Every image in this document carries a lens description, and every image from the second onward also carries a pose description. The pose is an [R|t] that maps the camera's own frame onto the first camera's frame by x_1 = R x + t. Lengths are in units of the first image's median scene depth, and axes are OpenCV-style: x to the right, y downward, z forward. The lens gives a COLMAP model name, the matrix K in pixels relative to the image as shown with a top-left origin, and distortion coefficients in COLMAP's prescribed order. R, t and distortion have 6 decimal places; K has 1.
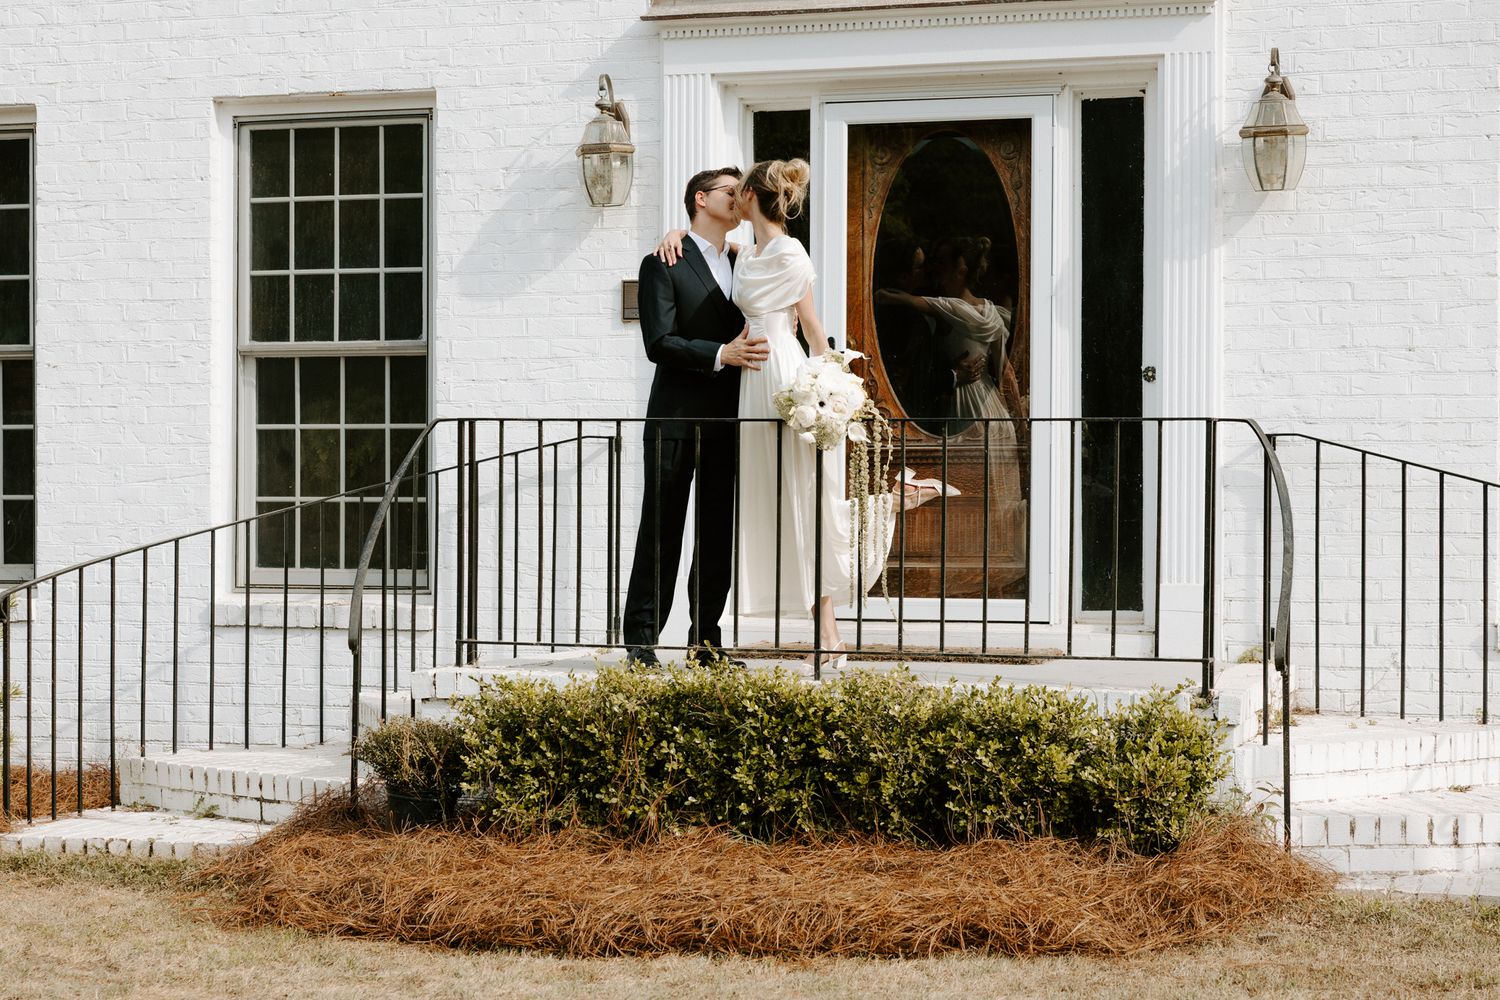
lens RADIAL K [[2871.4, 0, 725.9], [0, 2871.4, 529.6], [0, 0, 1]] dist [0.032235, 0.000000]
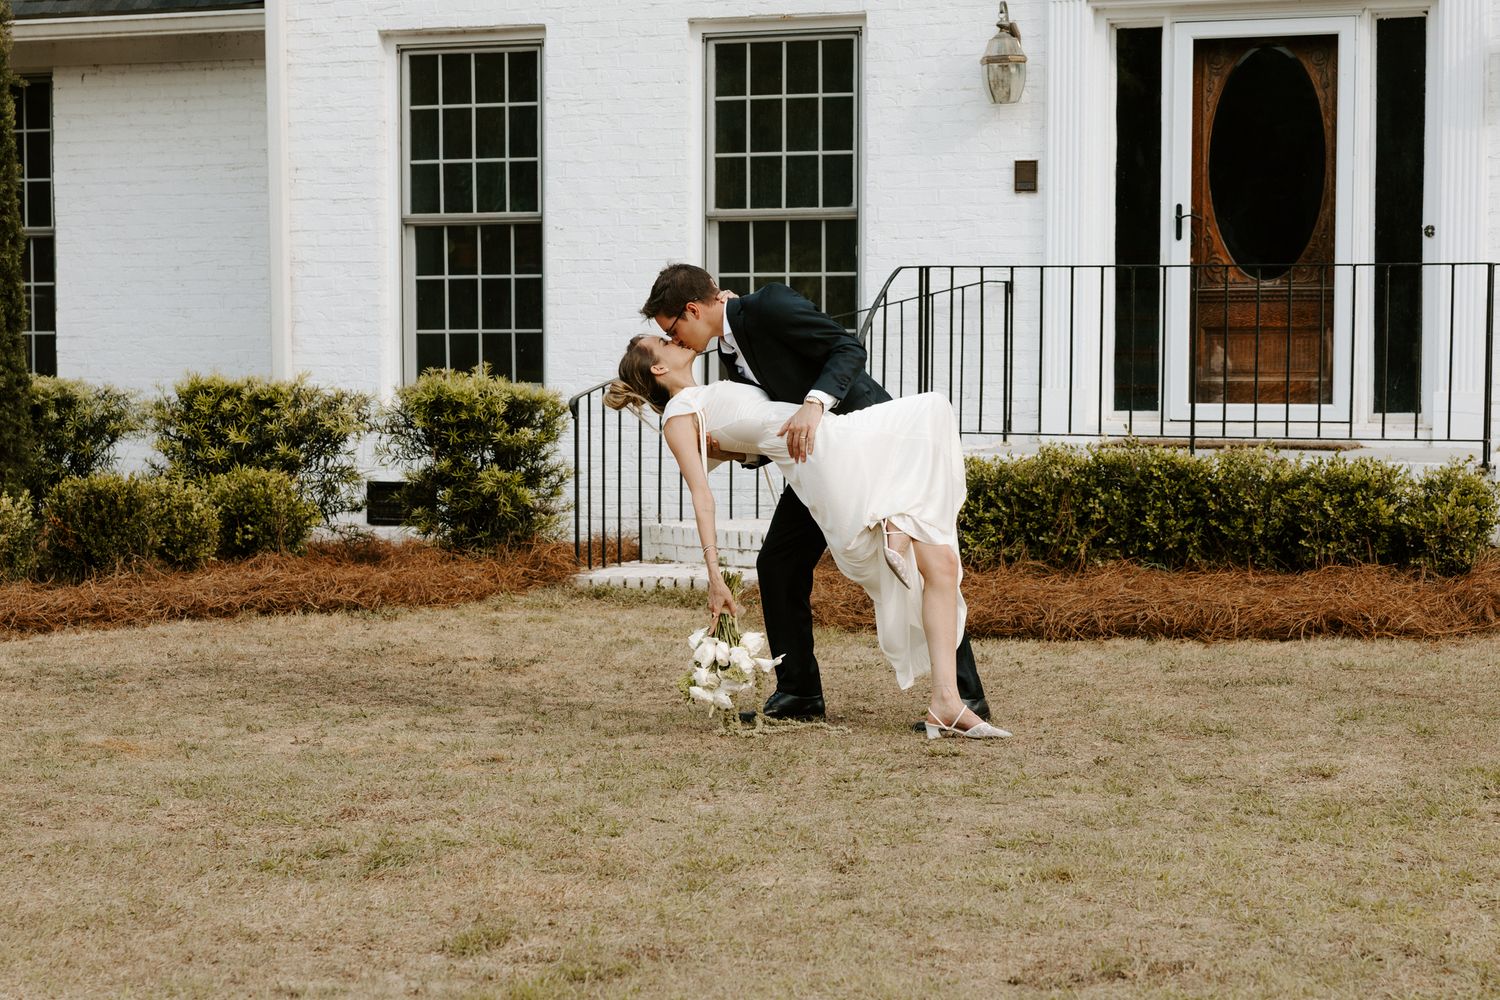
lens RADIAL K [[2871.4, 0, 755.6], [0, 2871.4, 504.9], [0, 0, 1]] dist [0.032235, 0.000000]
pose [[0.999044, 0.000728, -0.043702, -0.099339], [0.000987, 0.999231, 0.039207, 0.018254], [0.043697, -0.039213, 0.998275, -0.316157]]
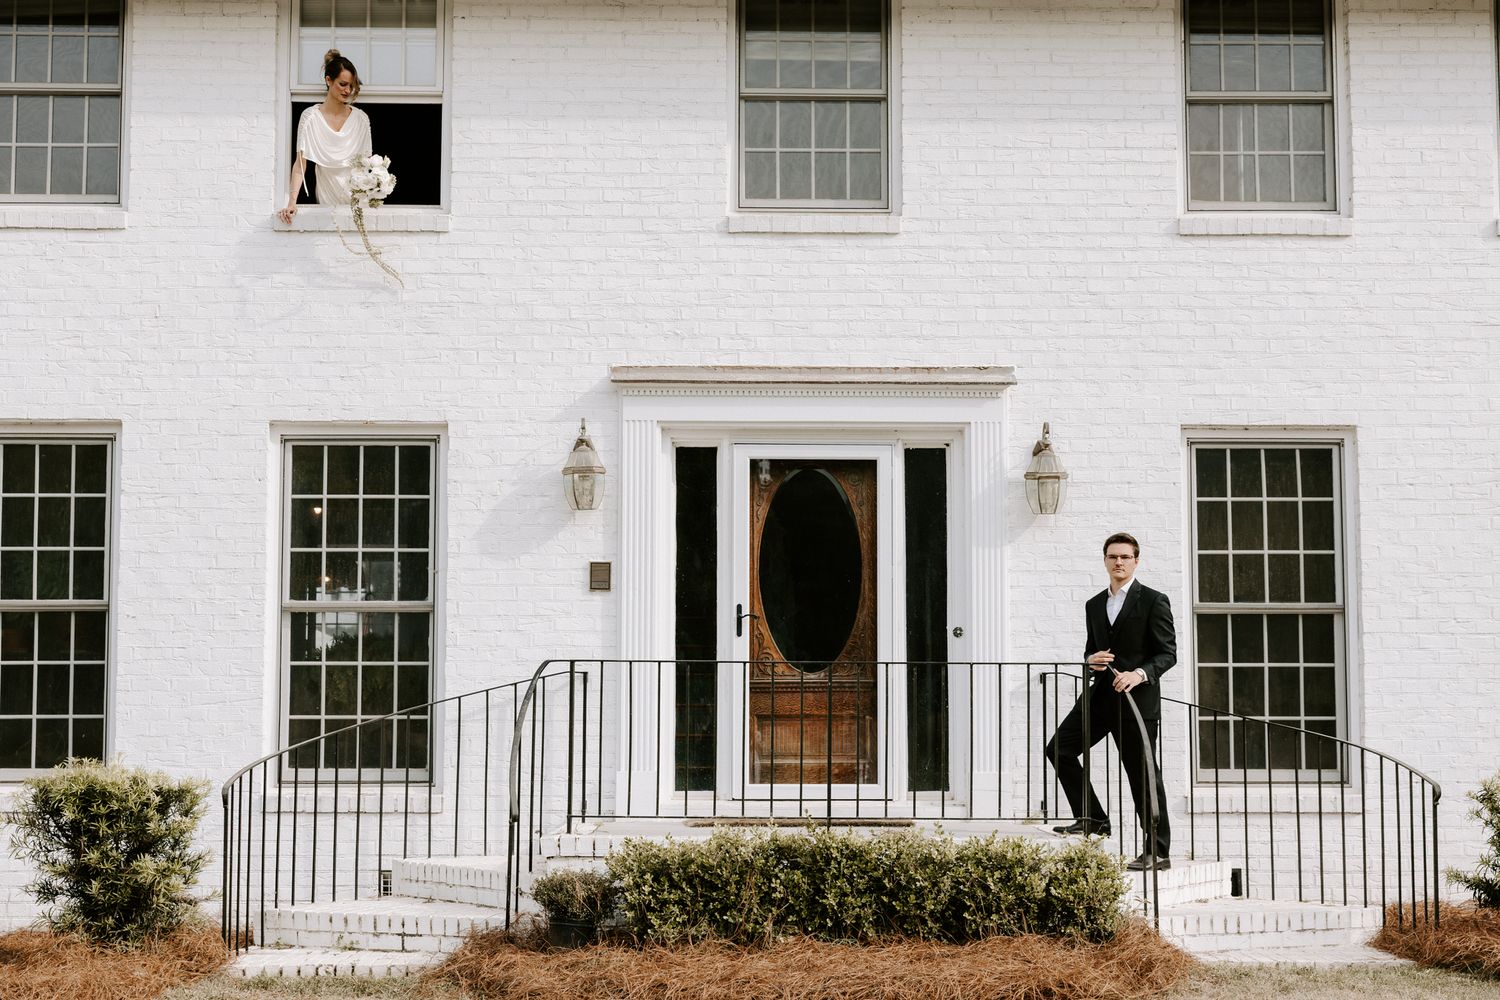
lens RADIAL K [[2442.3, 0, 743.3], [0, 2442.3, 488.9], [0, 0, 1]] dist [0.020064, 0.000000]
pose [[0.946825, 0.027884, 0.320537, -0.364195], [0.005658, 0.994640, -0.103239, 0.002667], [-0.321698, 0.099563, 0.941593, -0.170882]]
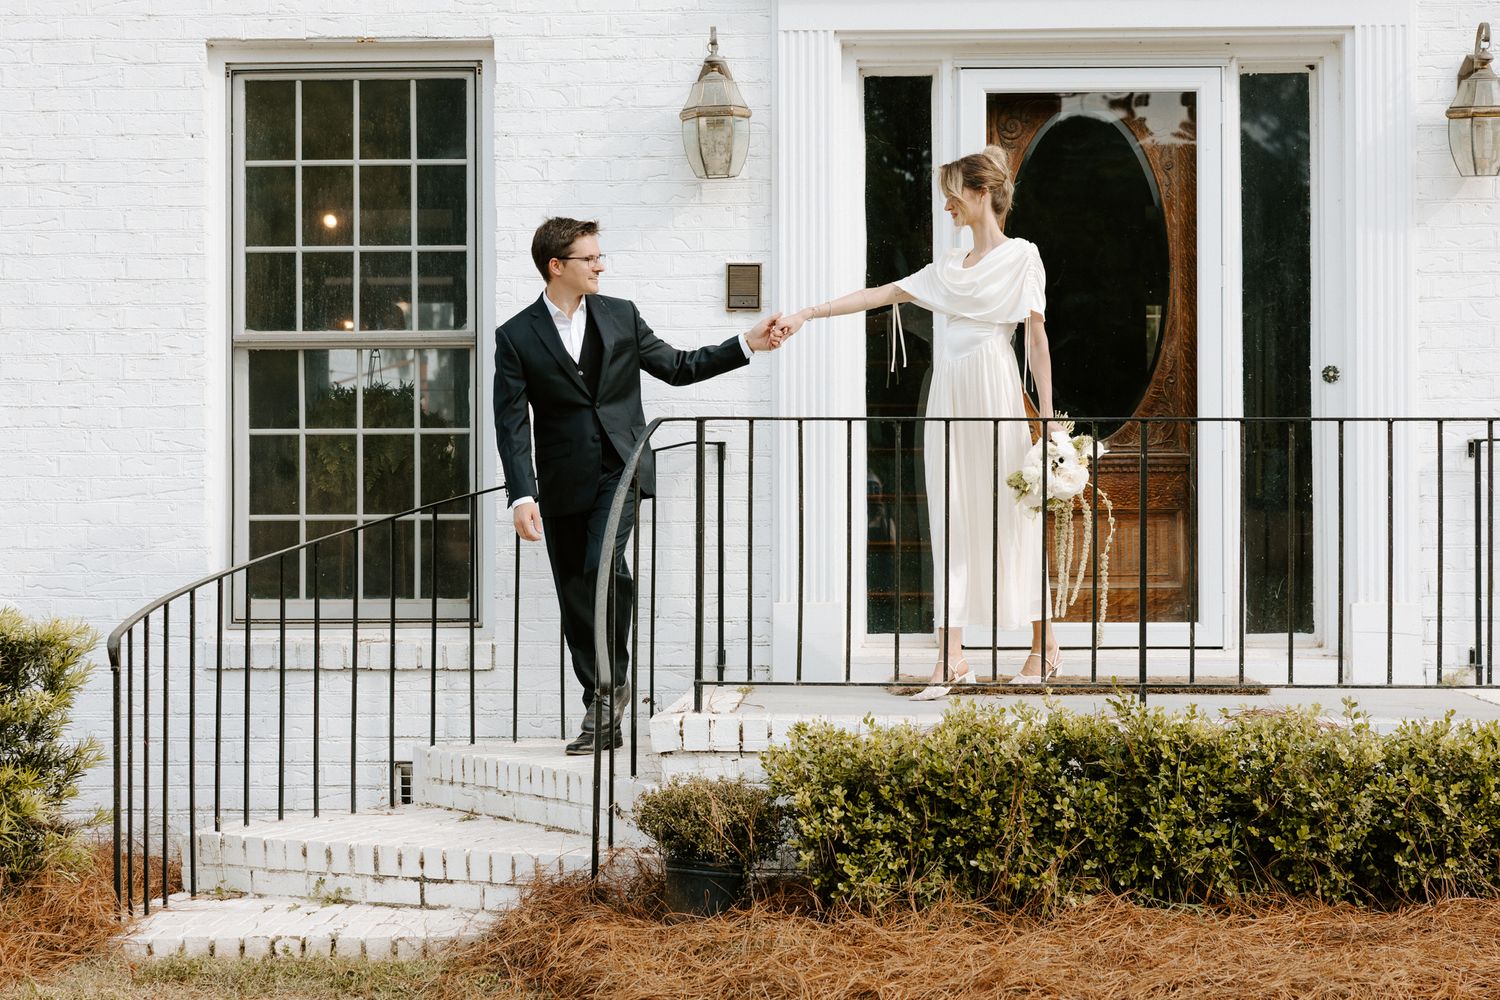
lens RADIAL K [[2871.4, 0, 736.0], [0, 2871.4, 473.7], [0, 0, 1]] dist [0.032235, 0.000000]
pose [[0.963318, -0.002037, 0.268355, -0.276516], [0.009377, 0.999616, -0.026072, -0.000187], [-0.268199, 0.027632, 0.962967, 0.166225]]
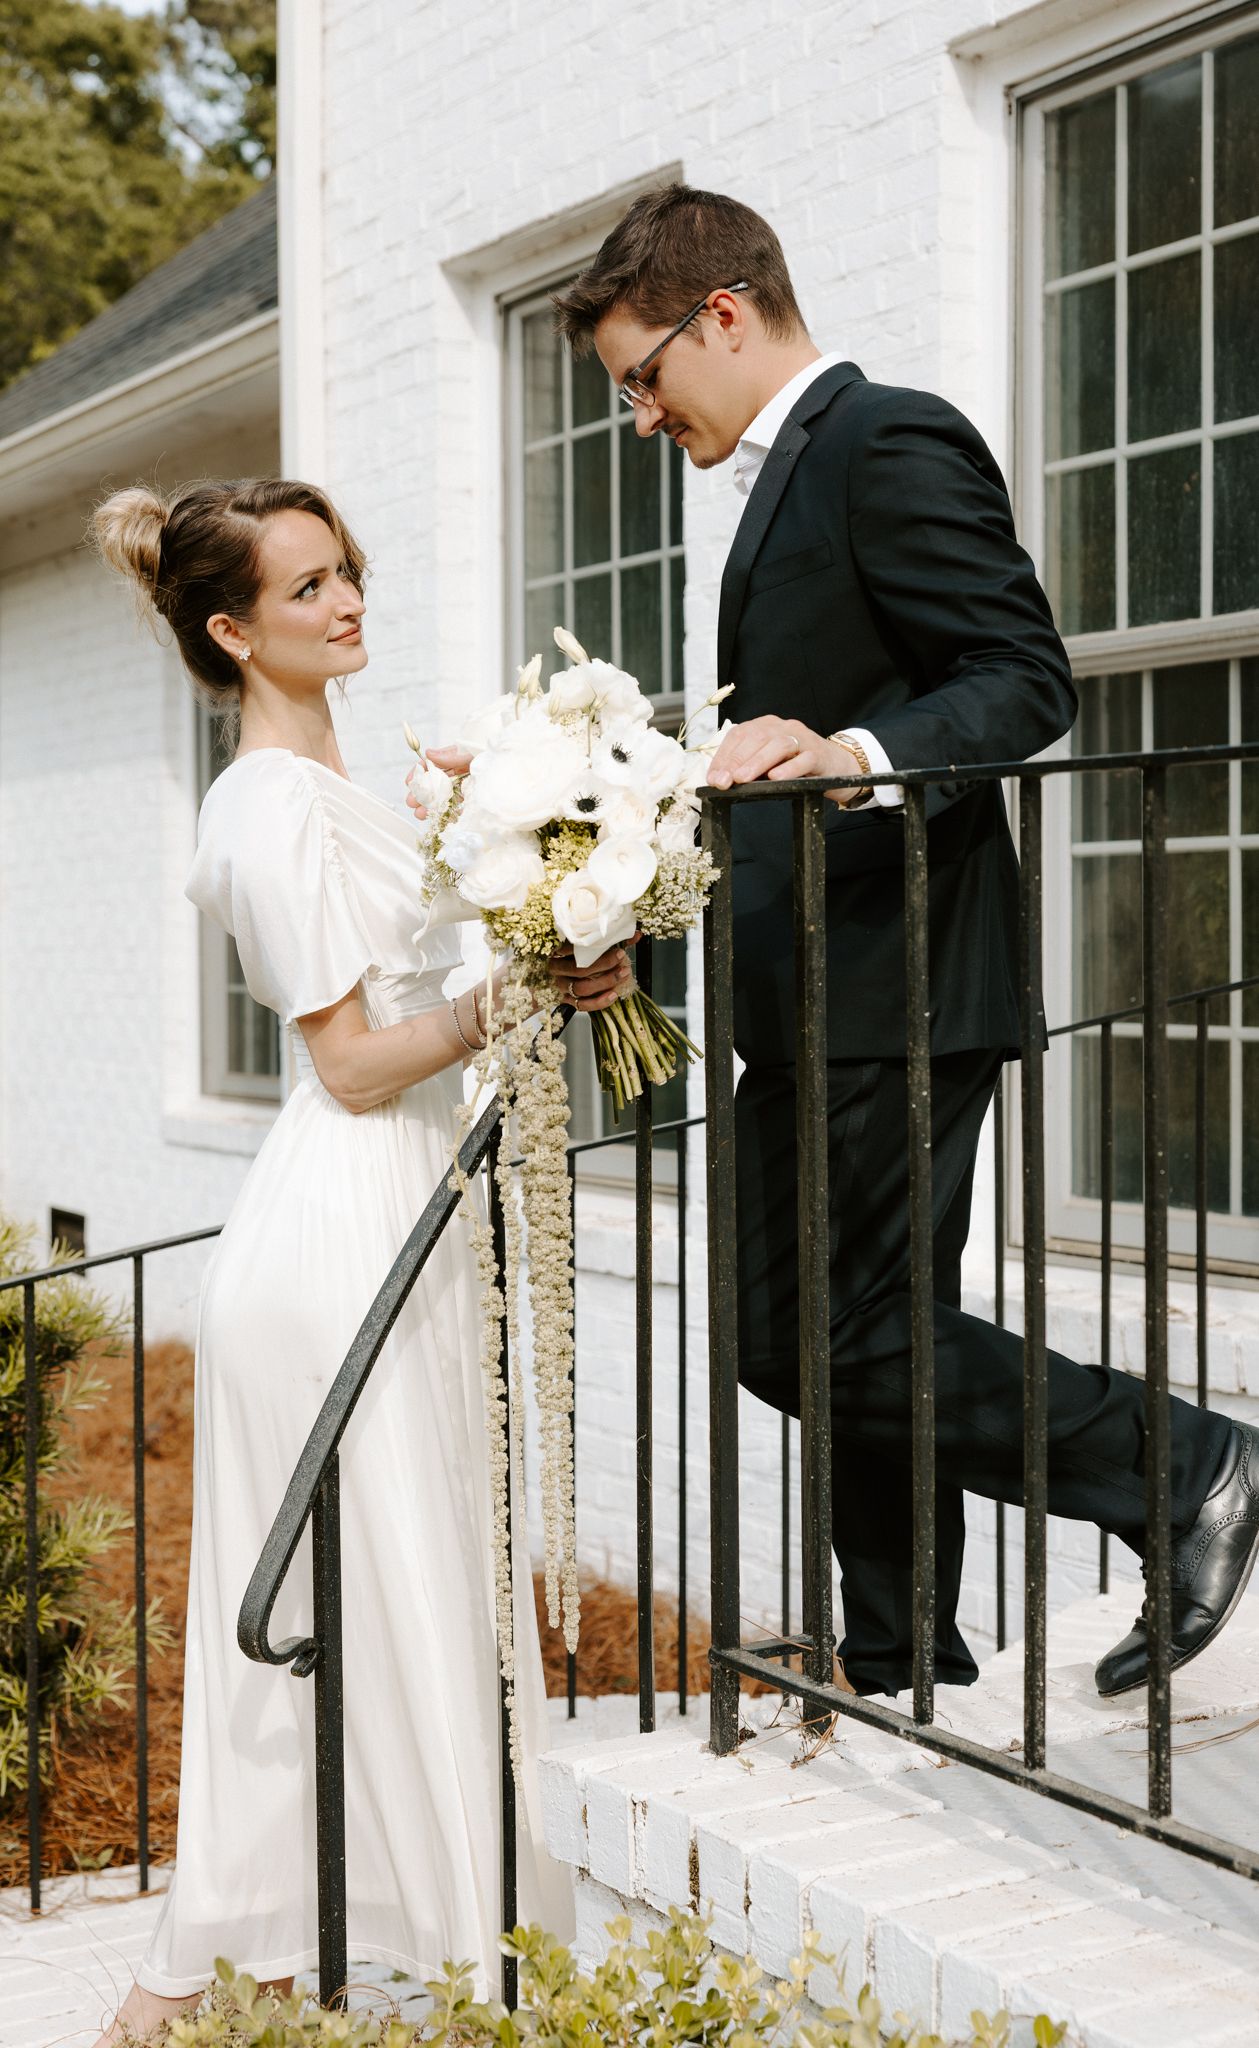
lens RADIAL K [[2890.6, 0, 628.7], [0, 2890.6, 975.0], [0, 0, 1]] dist [0.036704, 0.000000]
pose [[0.752086, 0.001601, -0.659063, 0.064212], [-0.002912, 0.999995, -0.000894, -0.019351], [0.659058, 0.002592, 0.752087, 0.716541]]
